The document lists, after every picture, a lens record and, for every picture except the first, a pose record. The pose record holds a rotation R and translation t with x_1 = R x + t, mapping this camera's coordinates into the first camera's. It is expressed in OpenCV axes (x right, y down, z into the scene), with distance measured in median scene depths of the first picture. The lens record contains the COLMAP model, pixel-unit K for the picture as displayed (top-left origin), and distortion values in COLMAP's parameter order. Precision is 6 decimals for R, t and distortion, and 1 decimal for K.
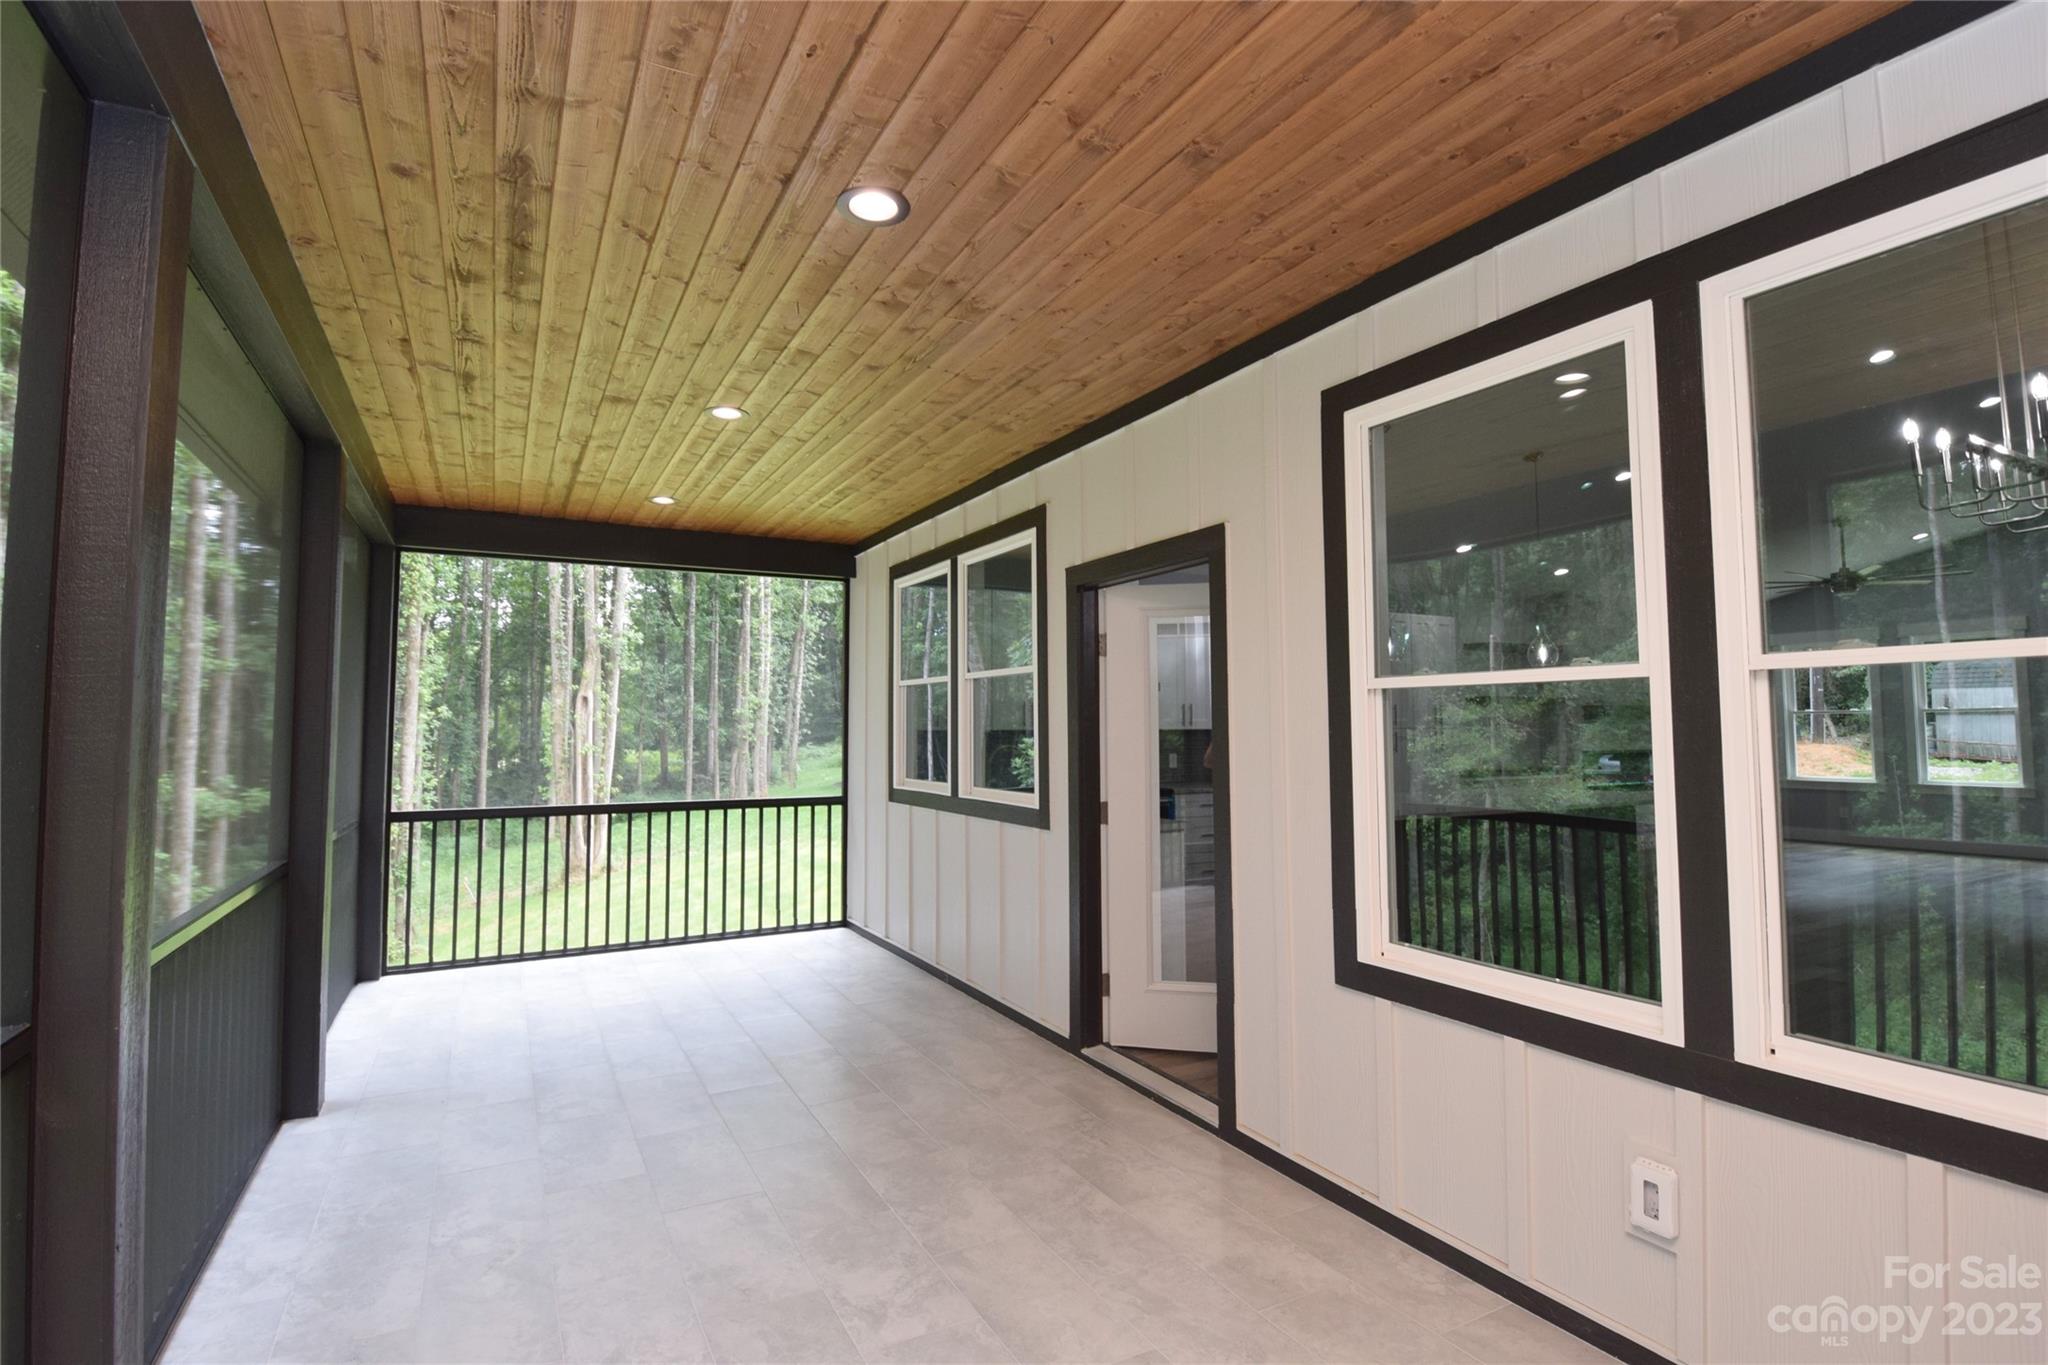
lens RADIAL K [[967.2, 0, 1016.5], [0, 967.2, 642.4], [0, 0, 1]] dist [0.012027, -0.022381]
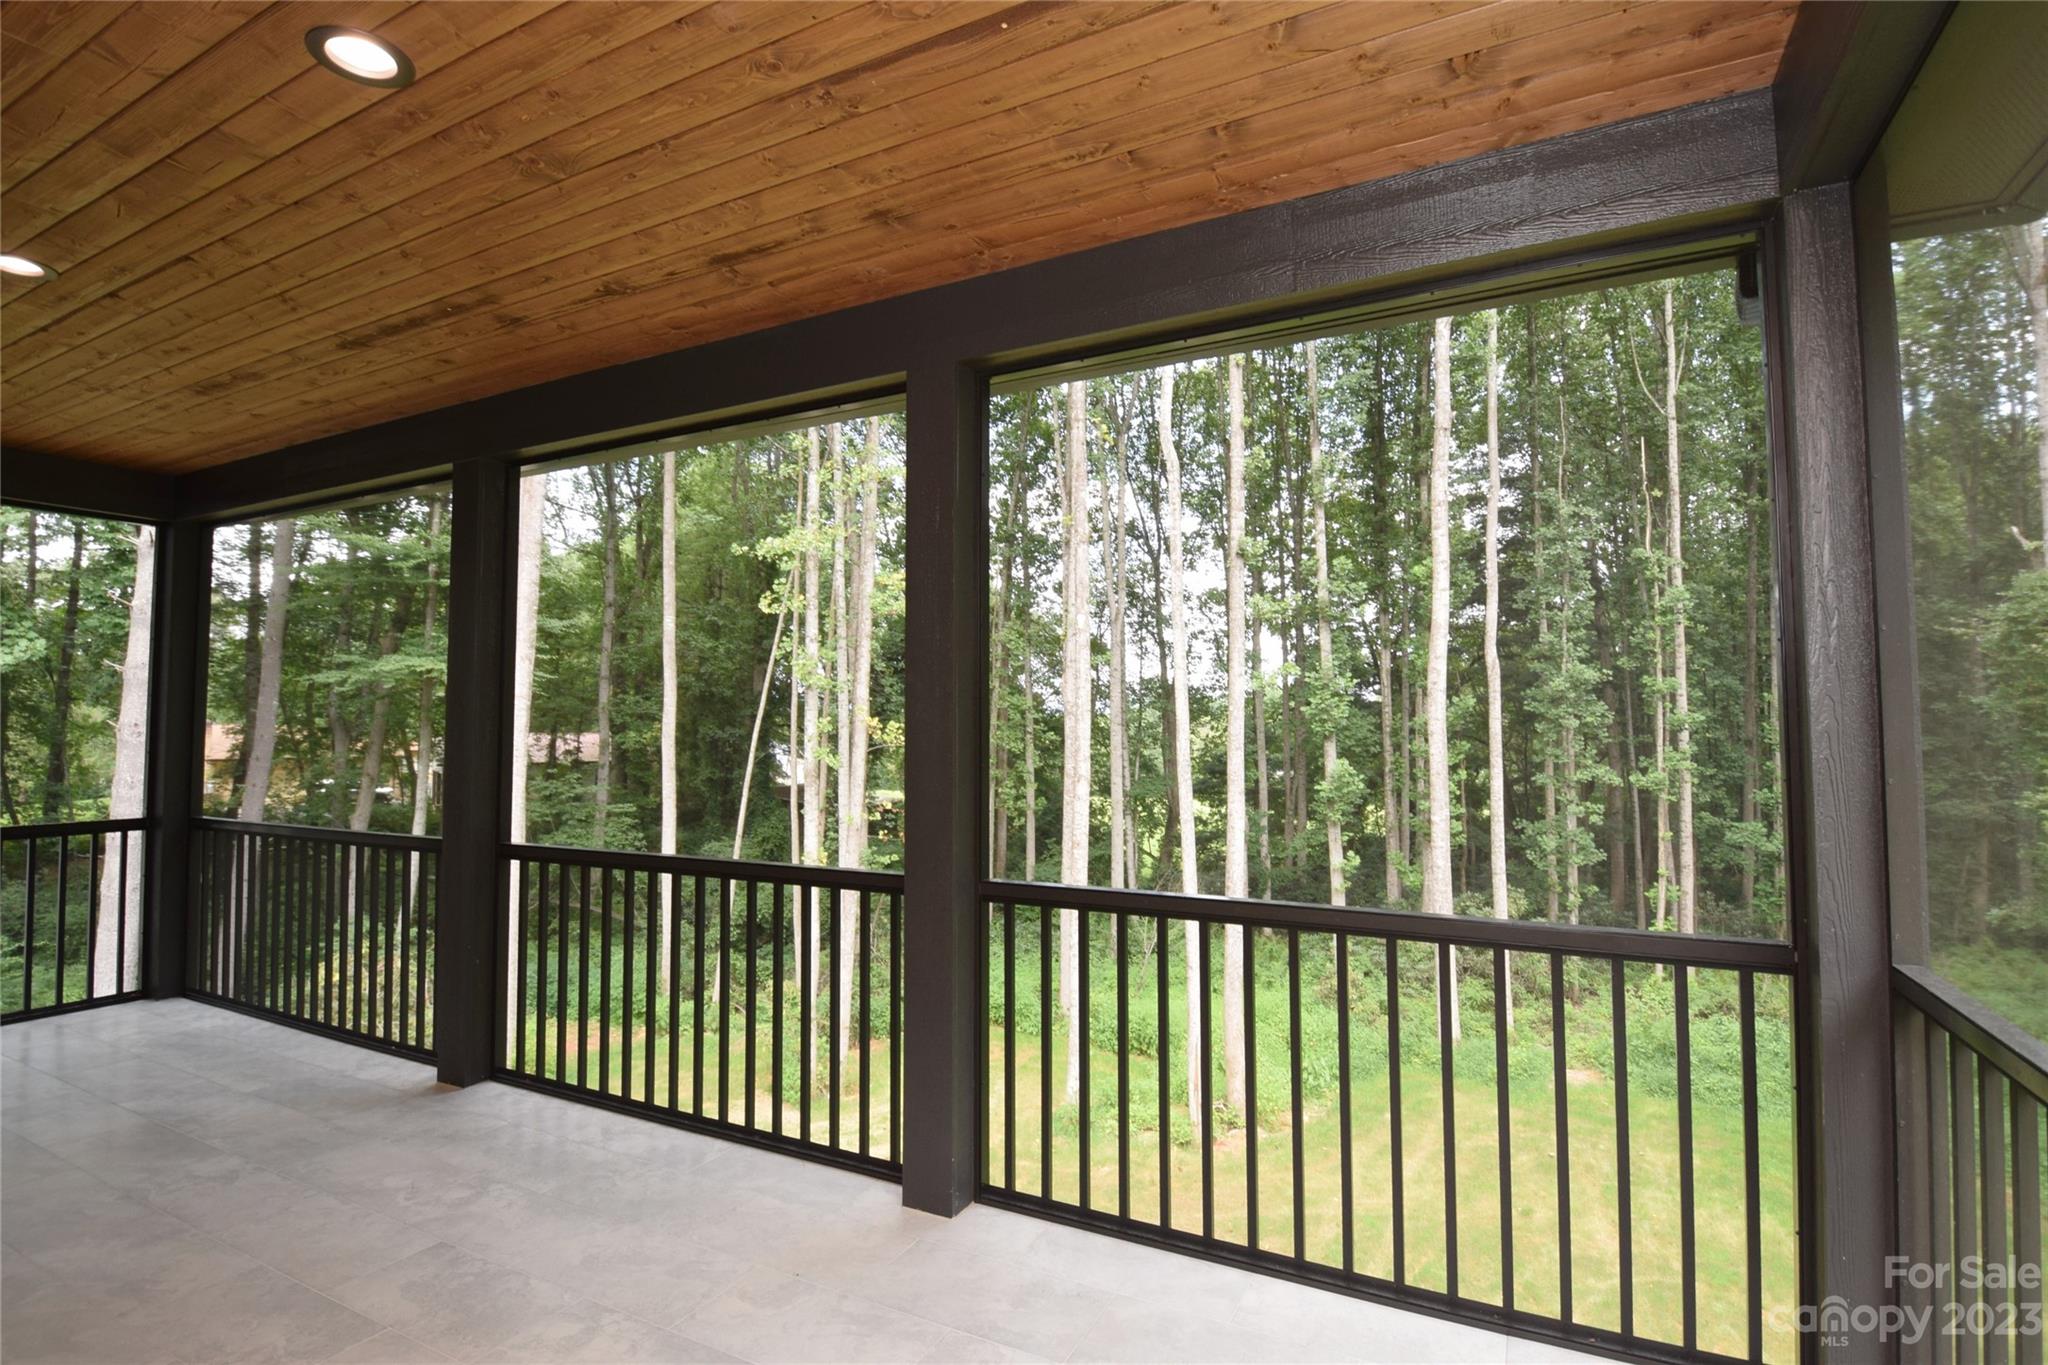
lens RADIAL K [[963.2, 0, 1092.4], [0, 963.2, 687.2], [0, 0, 1]] dist [0.013580, -0.021698]
pose [[-0.812263, -0.017906, -0.583016, -0.427521], [0.060757, 0.991494, -0.115099, 0.190051], [0.580118, -0.128913, -0.804266, 2.026610]]
